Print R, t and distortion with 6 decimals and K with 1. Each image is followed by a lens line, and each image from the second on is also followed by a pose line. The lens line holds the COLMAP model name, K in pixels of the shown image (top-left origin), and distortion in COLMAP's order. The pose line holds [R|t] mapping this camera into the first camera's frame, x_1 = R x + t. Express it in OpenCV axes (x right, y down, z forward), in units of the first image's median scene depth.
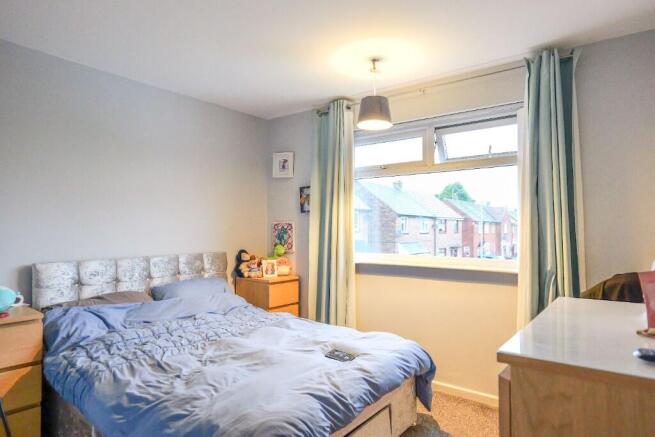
lens RADIAL K [[387.3, 0, 316.1], [0, 387.3, 220.1], [0, 0, 1]] dist [-0.033868, 0.016277]
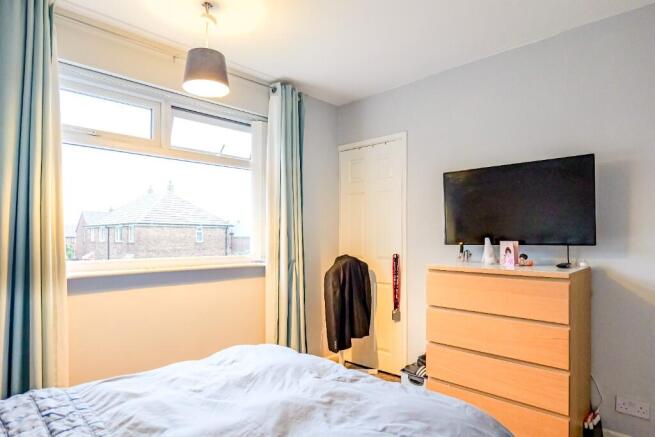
lens RADIAL K [[395.2, 0, 327.6], [0, 395.2, 236.5], [0, 0, 1]] dist [-0.002477, -0.000196]
pose [[0.113955, 0.002529, 0.993483, -0.555580], [-0.027301, 0.999627, 0.000587, 0.040021], [-0.993111, -0.027190, 0.113981, 0.603969]]
